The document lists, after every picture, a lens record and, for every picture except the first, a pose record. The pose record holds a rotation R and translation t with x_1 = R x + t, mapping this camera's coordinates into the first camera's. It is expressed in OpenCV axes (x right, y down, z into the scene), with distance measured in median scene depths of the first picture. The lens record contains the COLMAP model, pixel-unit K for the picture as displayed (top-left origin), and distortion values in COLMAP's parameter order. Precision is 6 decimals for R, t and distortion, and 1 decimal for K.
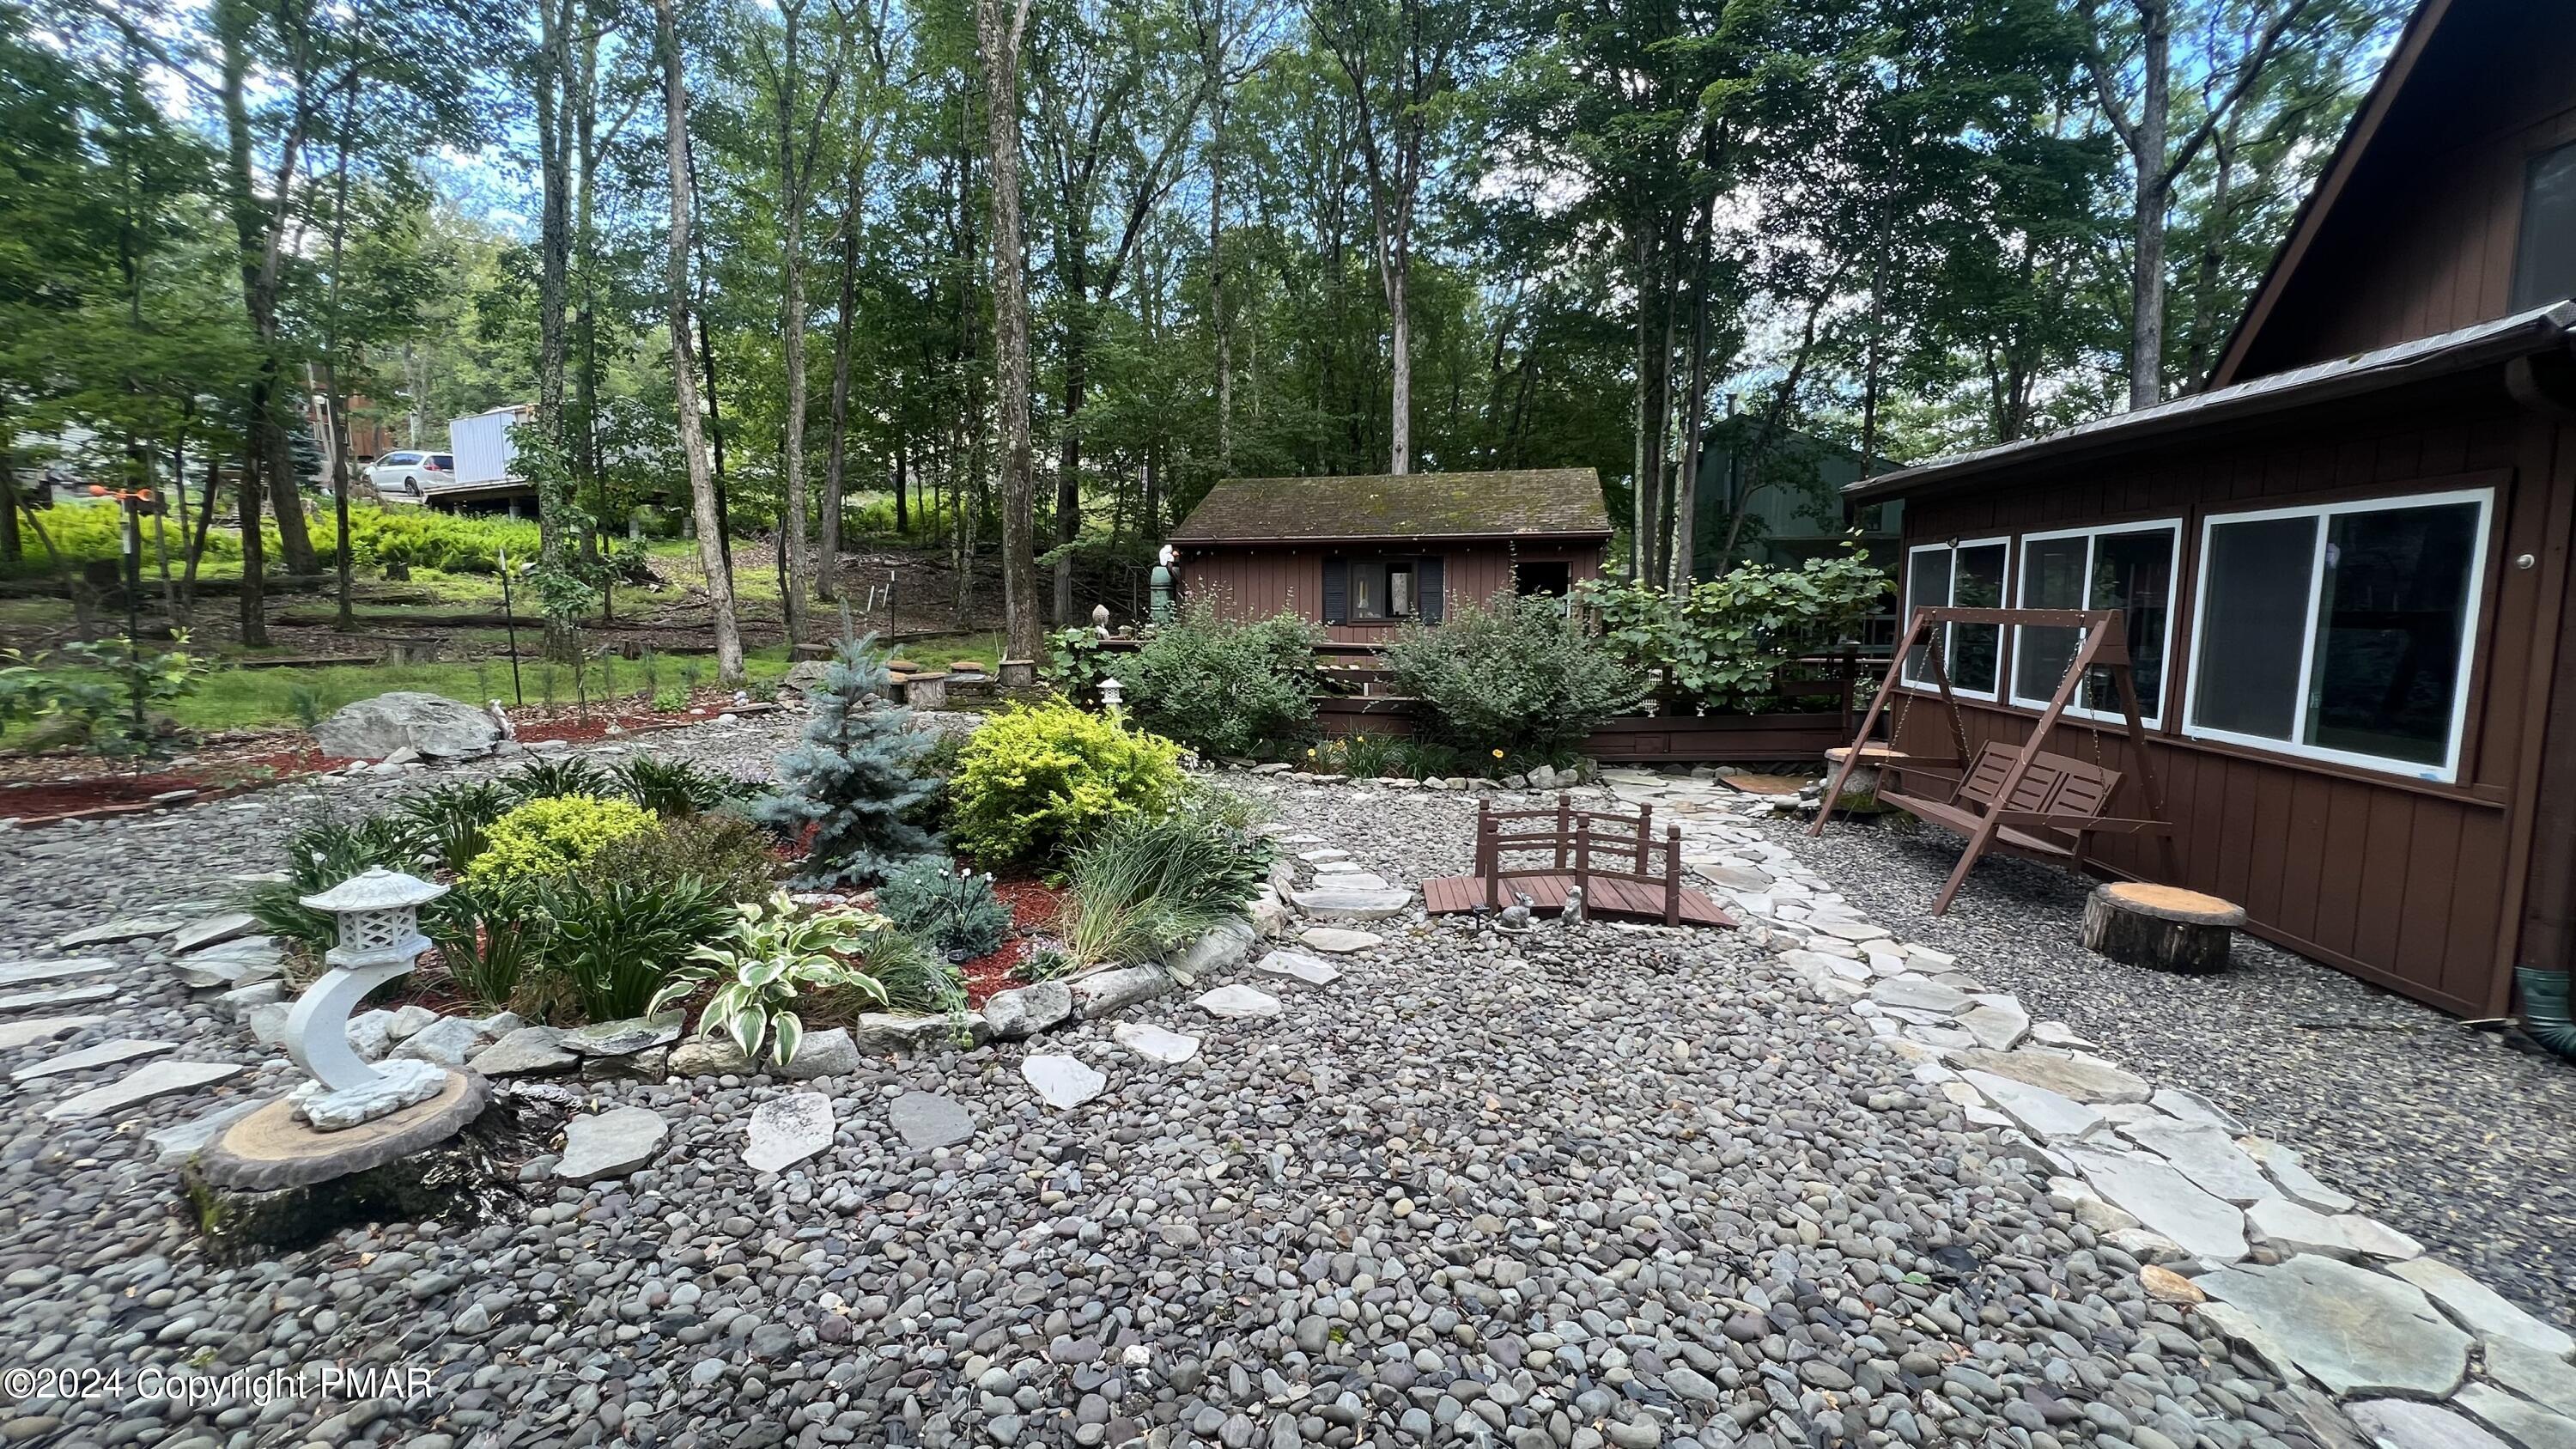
lens RADIAL K [[1034.9, 0, 1288.6], [0, 1034.9, 738.9], [0, 0, 1]] dist [-0.003946, 0.000321]
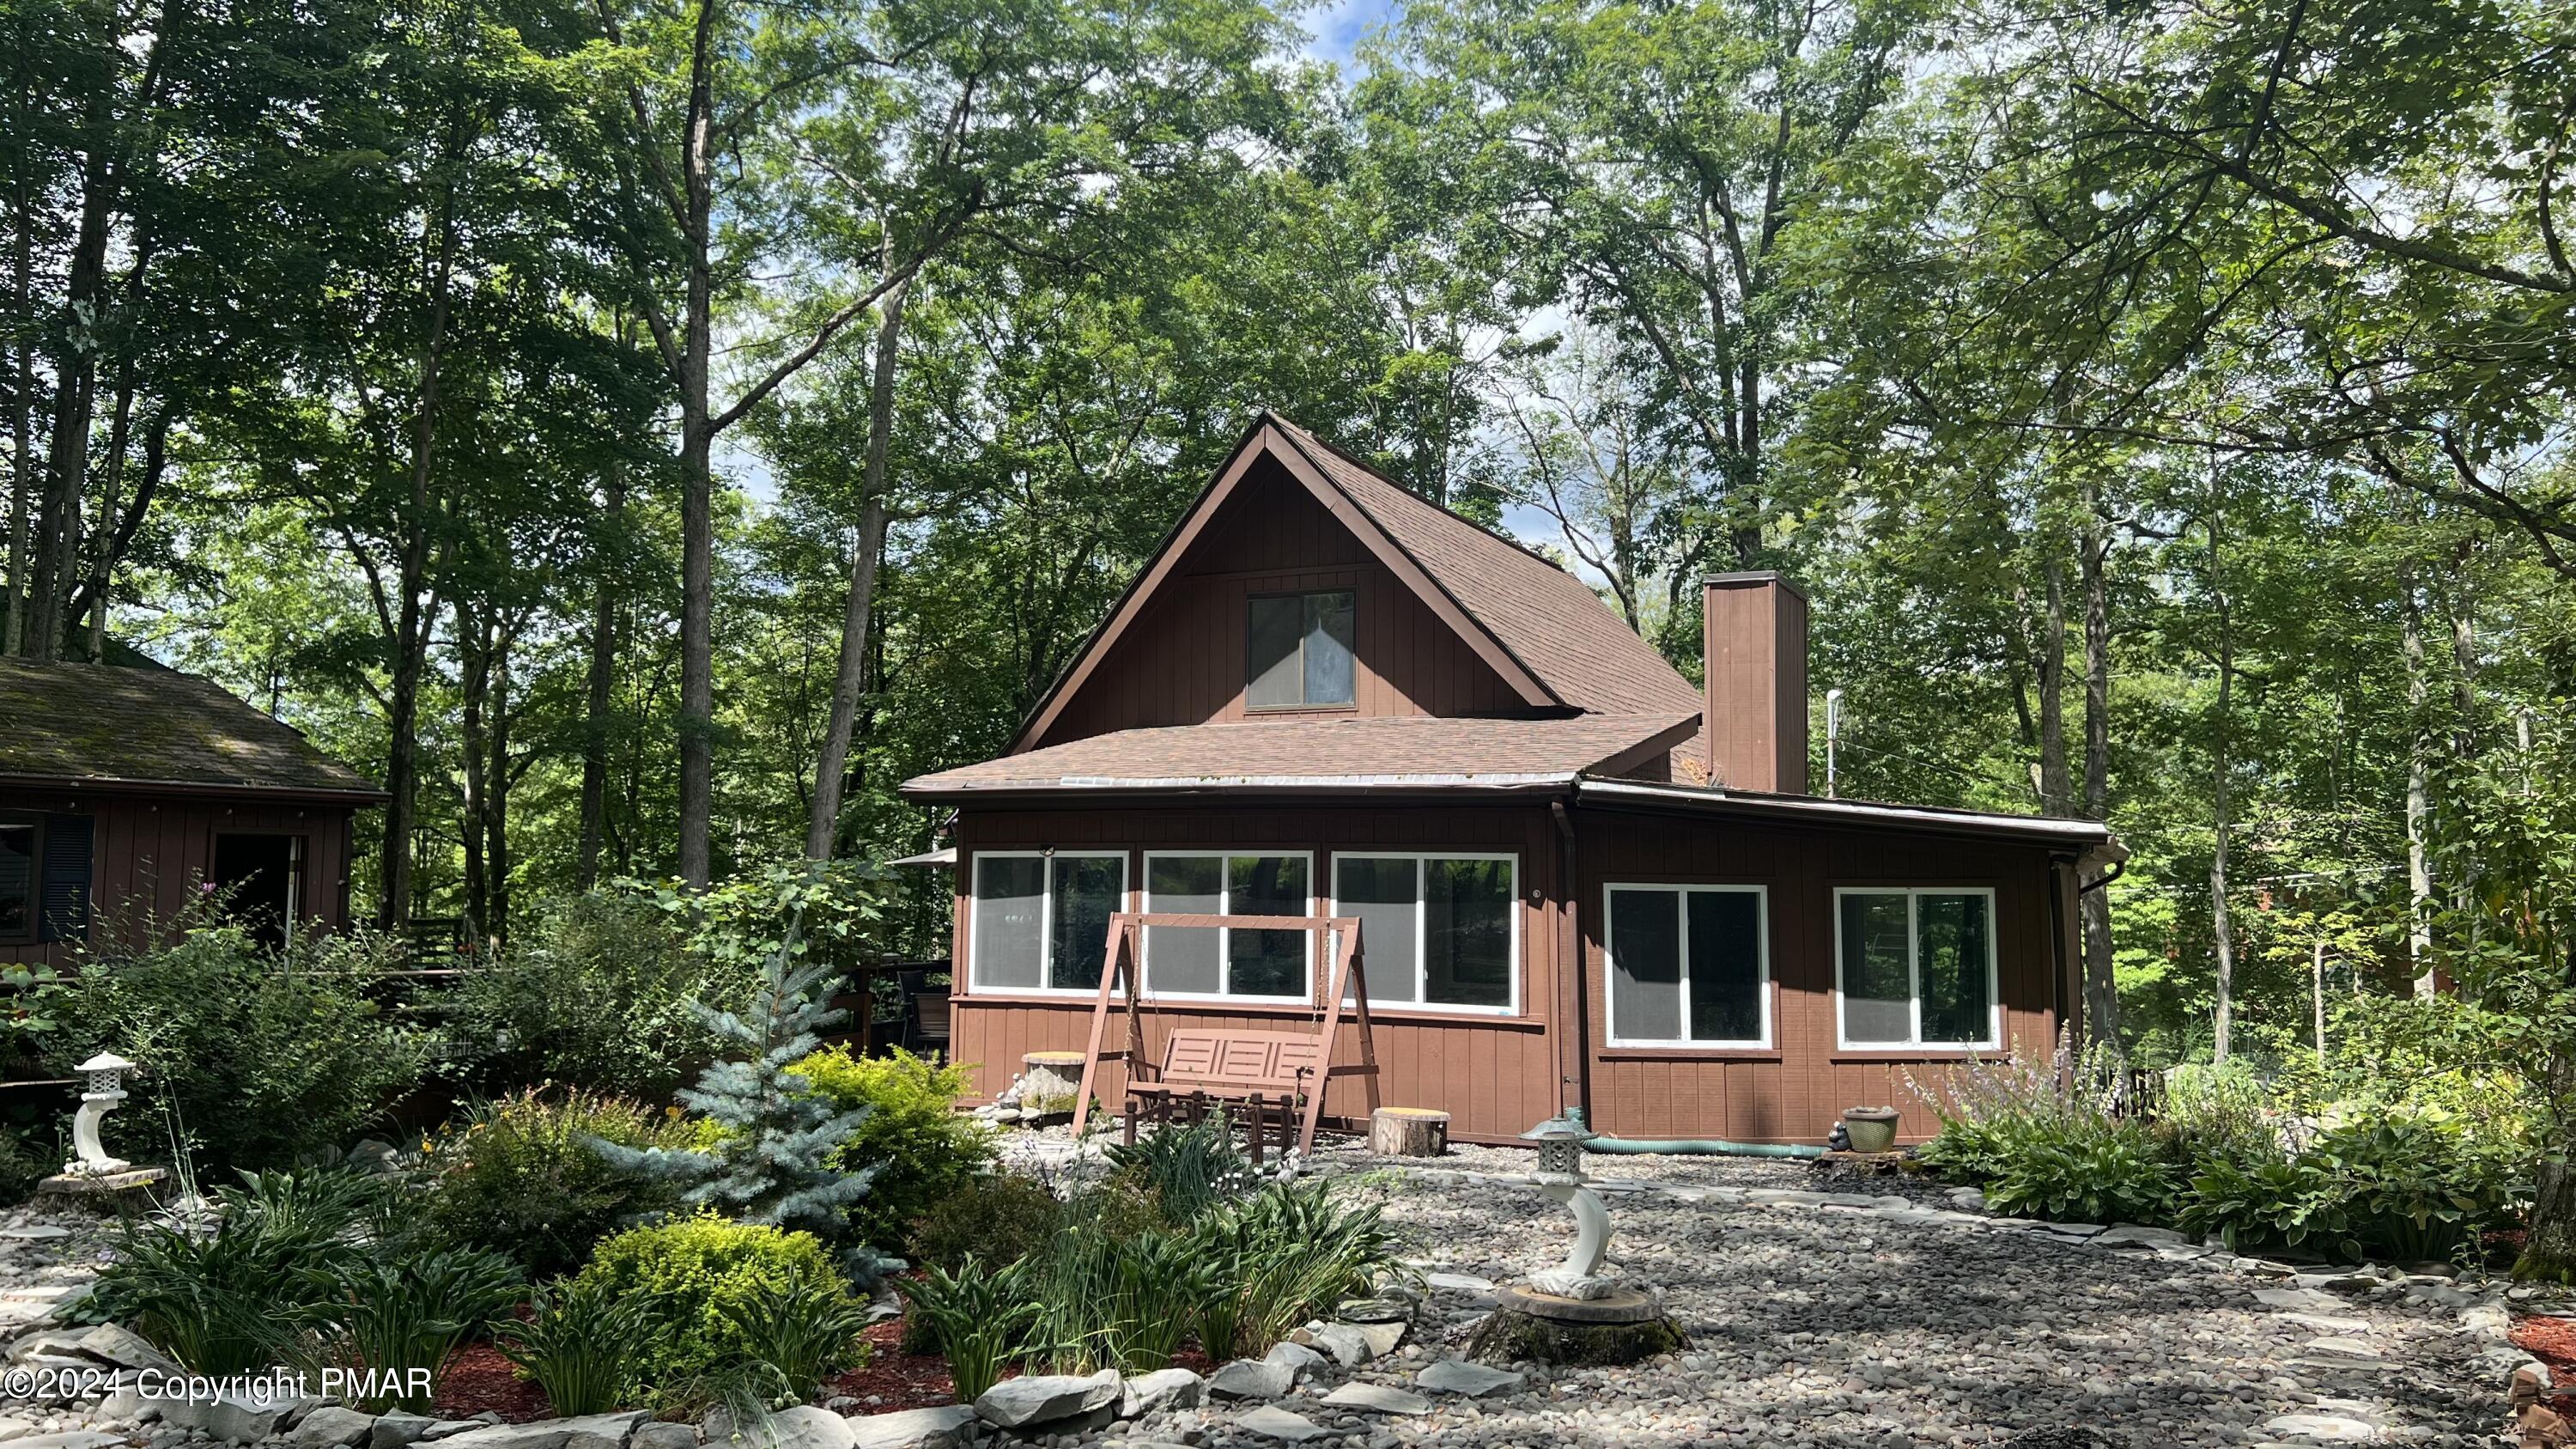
lens RADIAL K [[1906.3, 0, 1284.2], [0, 1906.3, 716.4], [0, 0, 1]] dist [0.082168, -0.026510]
pose [[0.311283, 0.087351, 0.946294, -0.992299], [0.114273, 0.985101, -0.128523, -0.040019], [-0.943422, 0.148143, 0.296664, 0.144512]]
